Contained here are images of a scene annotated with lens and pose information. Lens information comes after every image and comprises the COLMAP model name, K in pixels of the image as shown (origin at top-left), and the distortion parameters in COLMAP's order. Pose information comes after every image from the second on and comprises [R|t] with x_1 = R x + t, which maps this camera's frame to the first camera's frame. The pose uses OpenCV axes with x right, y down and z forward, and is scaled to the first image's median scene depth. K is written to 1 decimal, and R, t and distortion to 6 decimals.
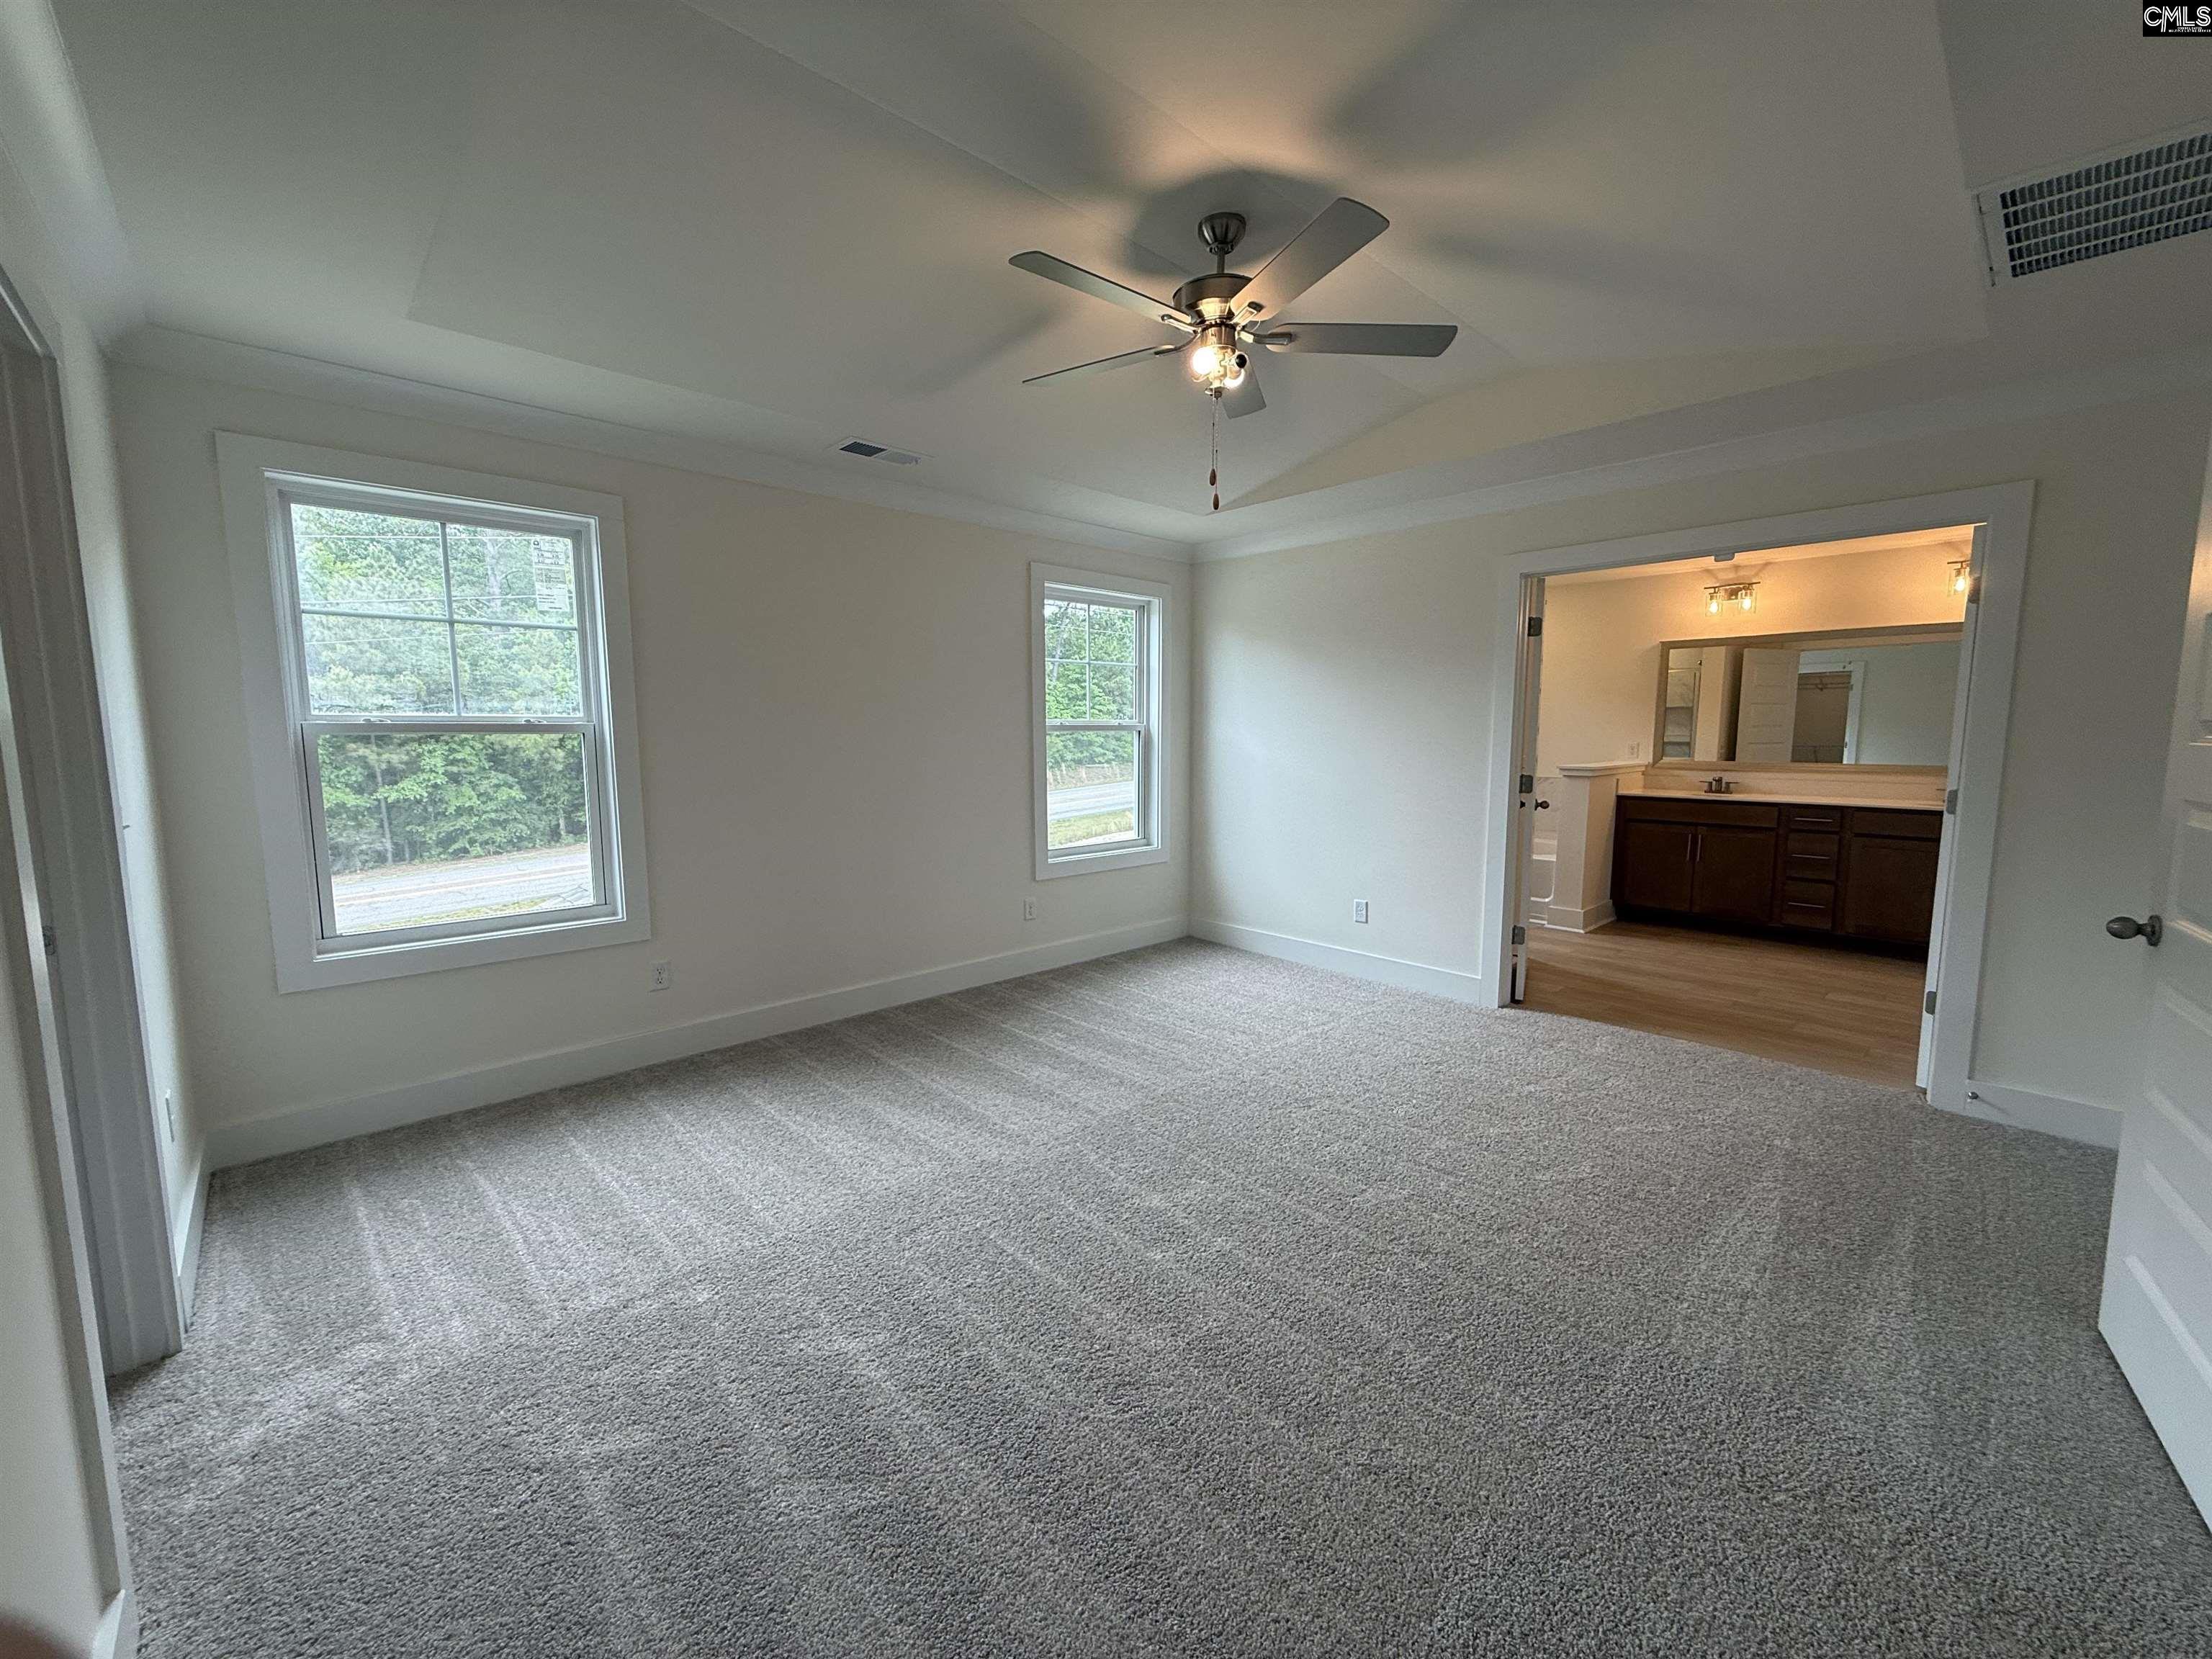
lens RADIAL K [[880.5, 0, 1112.8], [0, 880.5, 832.3], [0, 0, 1]] dist [-0.000487, 0.000275]
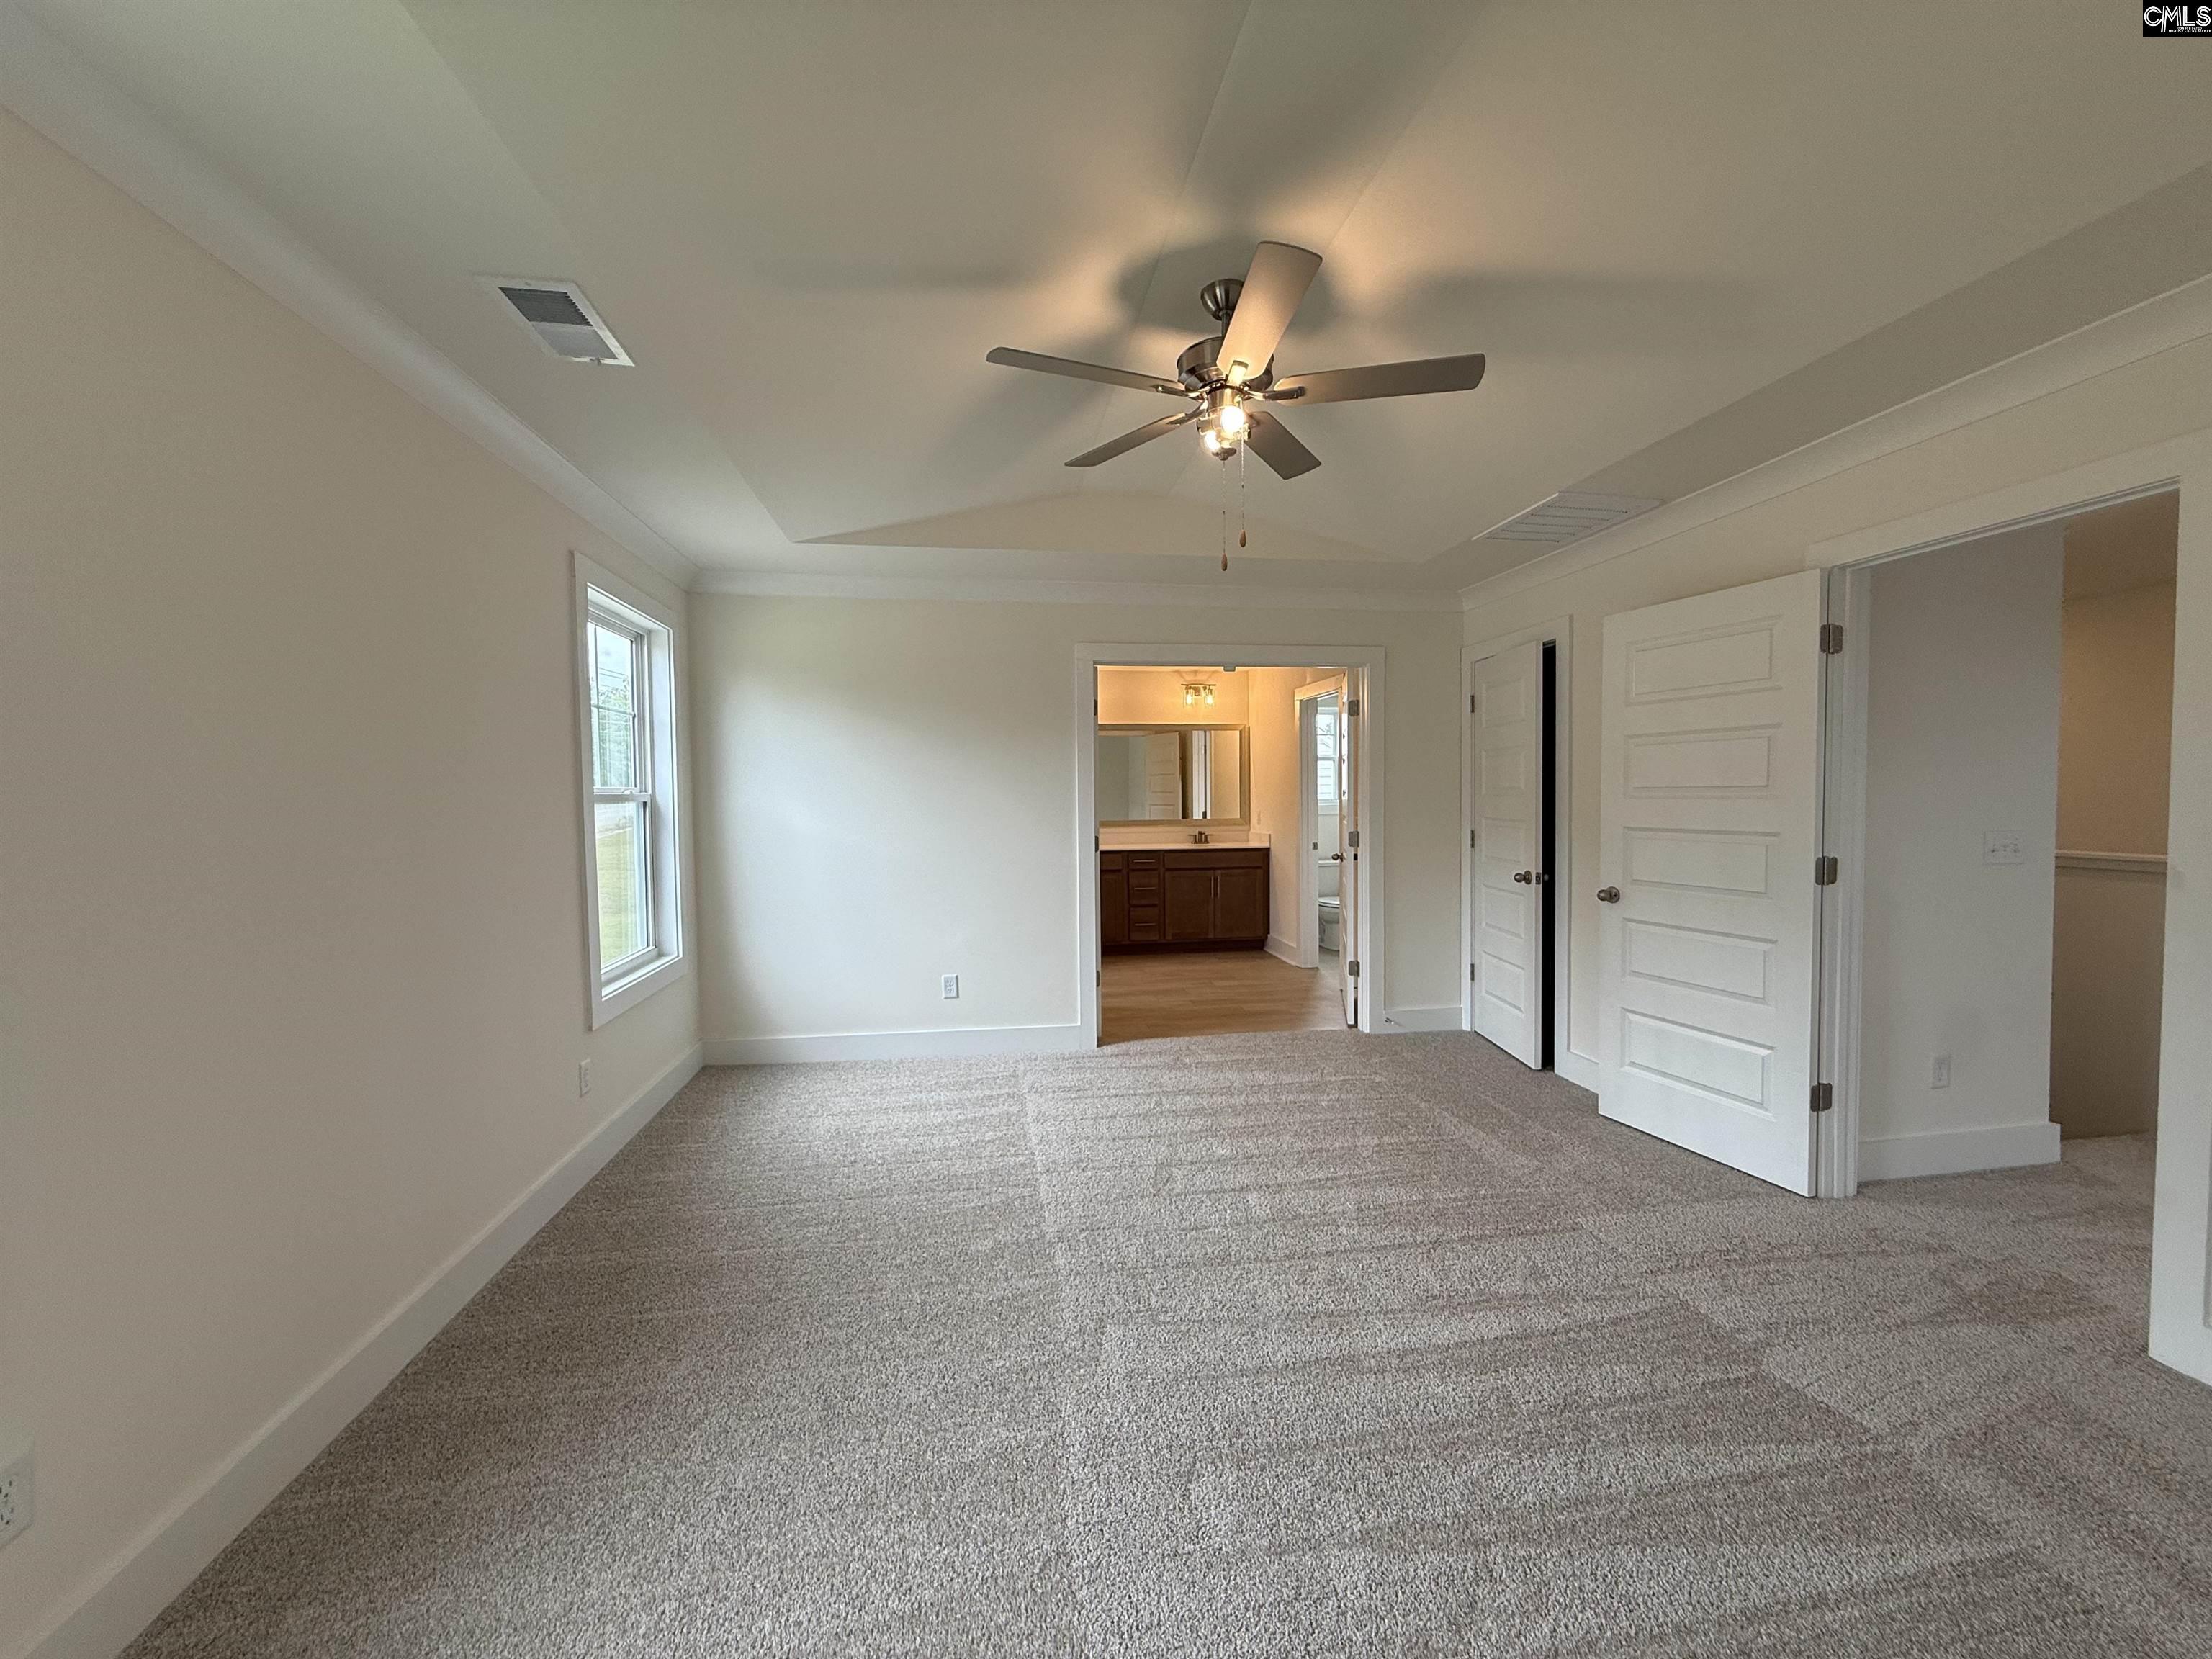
lens RADIAL K [[880.5, 0, 1105.8], [0, 880.5, 832.7], [0, 0, 1]] dist [-0.000487, 0.000275]
pose [[0.572767, -0.040994, 0.818693, -0.418094], [0.104489, 0.994253, -0.023318, -0.038568], [-0.813032, 0.098900, 0.573758, 0.318638]]
